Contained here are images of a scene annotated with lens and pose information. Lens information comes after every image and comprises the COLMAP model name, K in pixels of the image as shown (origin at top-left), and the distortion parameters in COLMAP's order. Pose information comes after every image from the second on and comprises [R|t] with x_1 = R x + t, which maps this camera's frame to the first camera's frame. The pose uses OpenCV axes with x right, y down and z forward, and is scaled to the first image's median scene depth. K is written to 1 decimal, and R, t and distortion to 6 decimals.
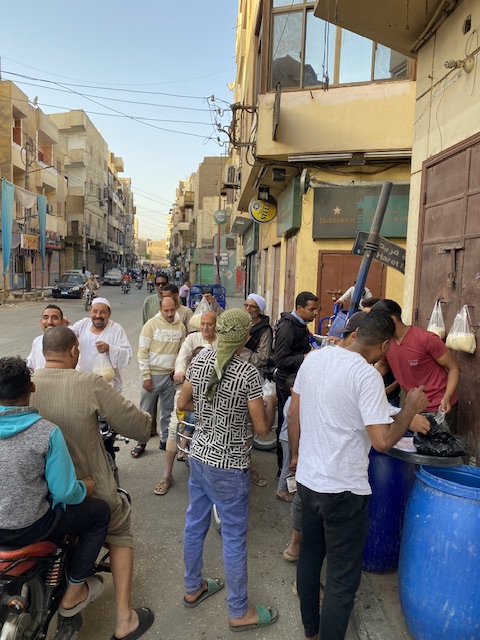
lens RADIAL K [[493.8, 0, 240.0], [0, 493.8, 320.0], [0, 0, 1]] dist [0.005541, -0.007385]
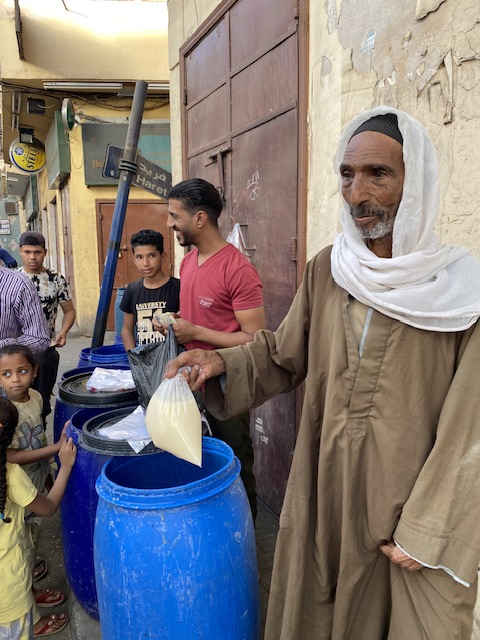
lens RADIAL K [[493.8, 0, 240.0], [0, 493.8, 320.0], [0, 0, 1]] dist [0.005541, -0.007385]
pose [[0.926457, -0.094872, 0.364249, 0.063533], [0.072966, 0.994624, 0.073472, 0.022956], [-0.369261, -0.041491, 0.928399, 0.108236]]
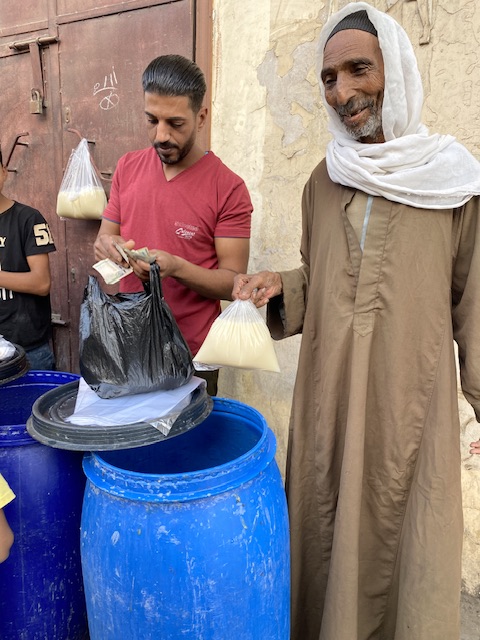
lens RADIAL K [[493.8, 0, 240.0], [0, 493.8, 320.0], [0, 0, 1]] dist [0.005541, -0.007385]
pose [[0.529944, -0.198830, 0.824394, 0.008288], [0.061808, 0.978596, 0.196288, 0.029176], [-0.845777, -0.053068, 0.530891, 0.190140]]
